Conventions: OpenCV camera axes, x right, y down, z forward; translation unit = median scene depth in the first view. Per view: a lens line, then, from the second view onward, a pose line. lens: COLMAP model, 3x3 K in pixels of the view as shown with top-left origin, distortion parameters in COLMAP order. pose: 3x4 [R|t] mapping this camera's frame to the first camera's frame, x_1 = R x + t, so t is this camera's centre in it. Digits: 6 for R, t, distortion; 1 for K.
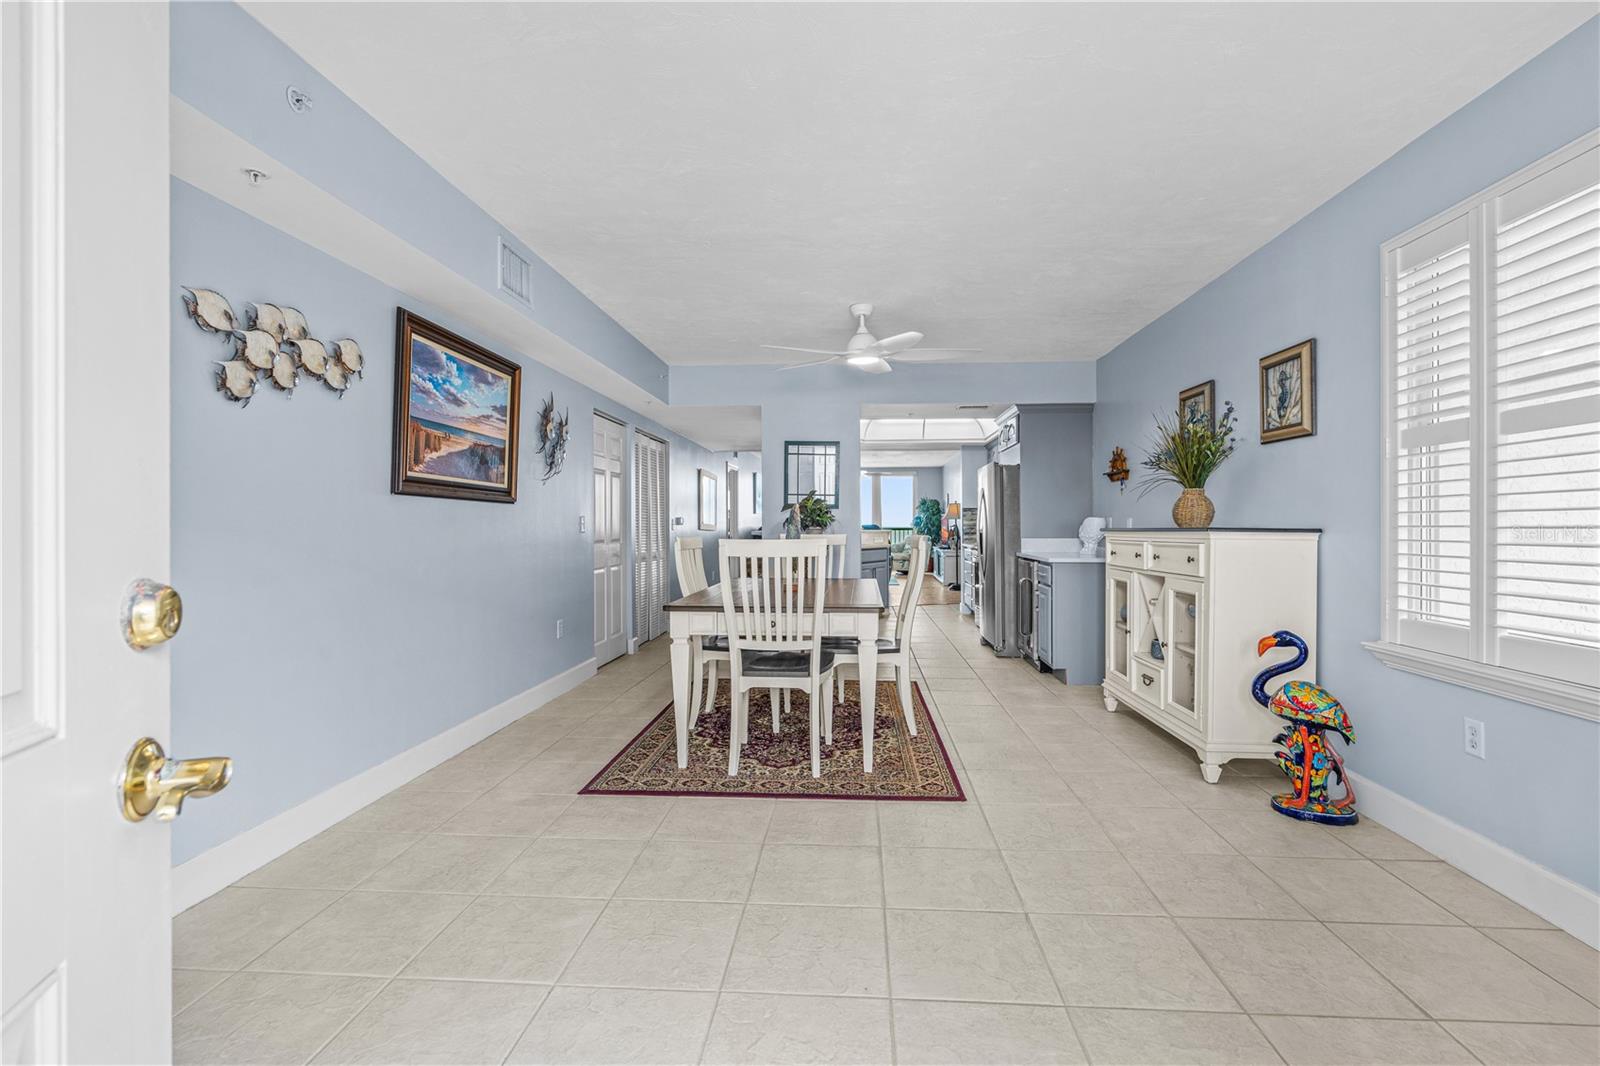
lens RADIAL K [[727.7, 0, 803.0], [0, 727.7, 526.9], [0, 0, 1]] dist [-0.020698, 0.000750]
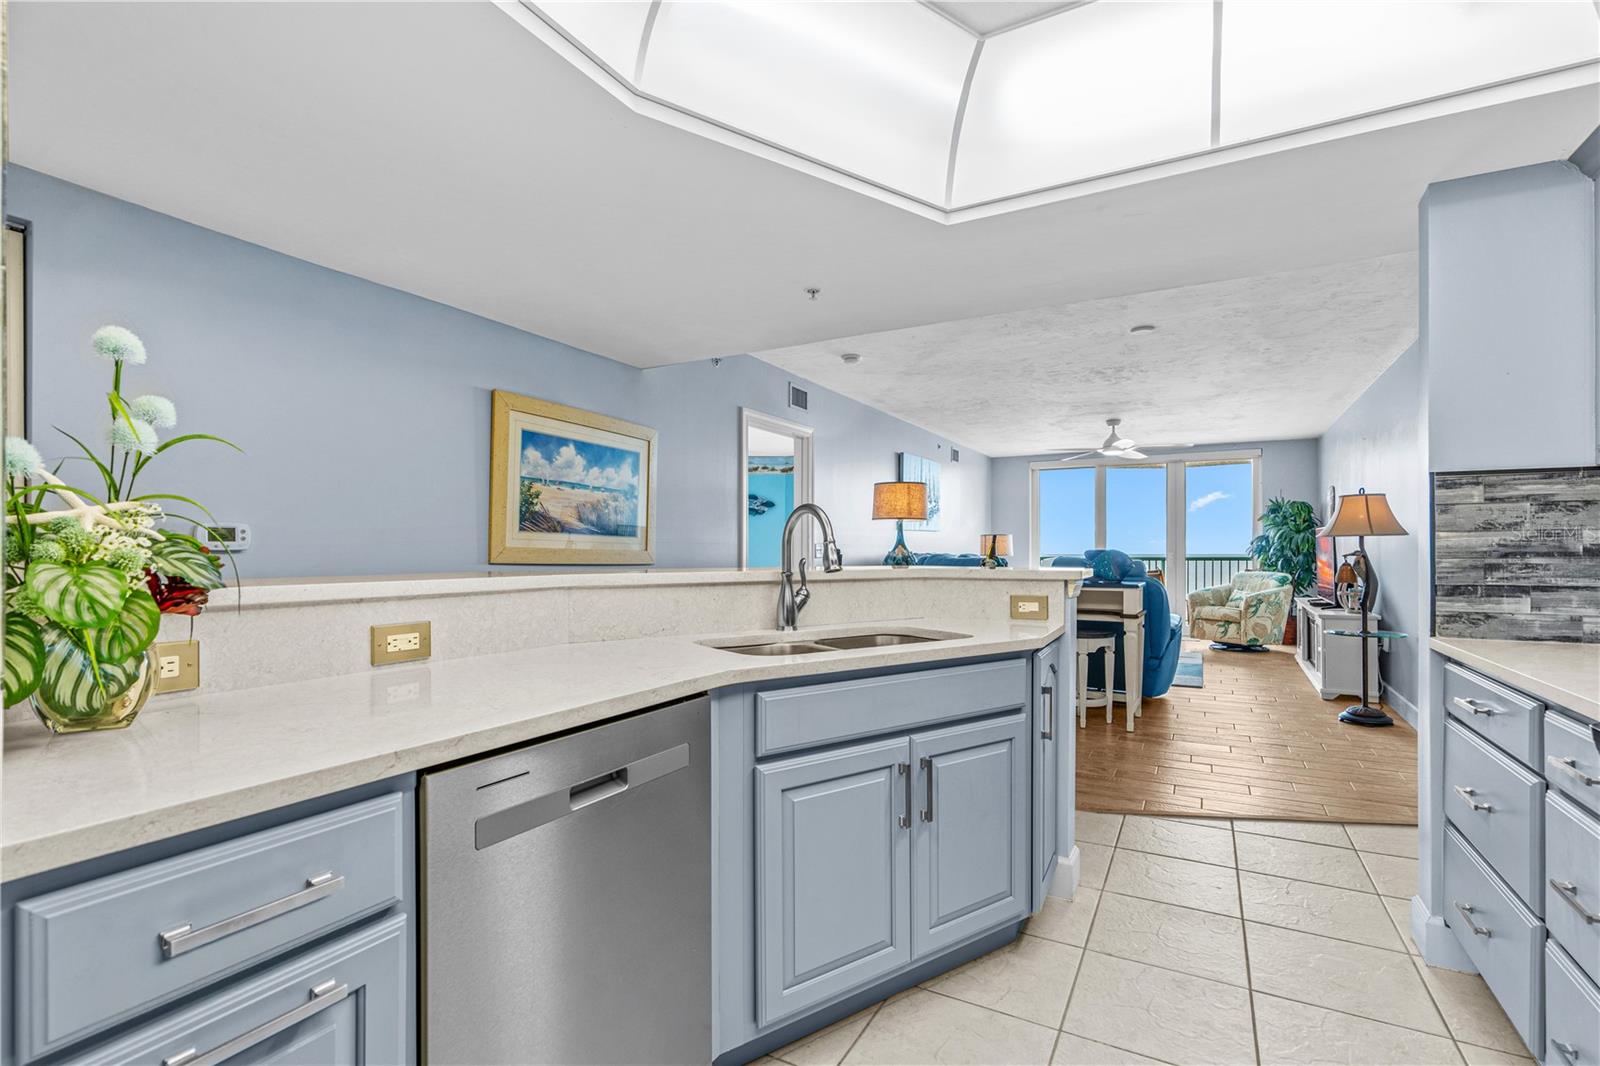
lens RADIAL K [[727.7, 0, 796.7], [0, 727.7, 550.4], [0, 0, 1]] dist [-0.020698, 0.000750]
pose [[0.905266, 0.002955, -0.424834, 0.079499], [-0.004148, 0.999990, -0.001882, -0.001094], [0.424824, 0.003466, 0.905269, 0.412458]]
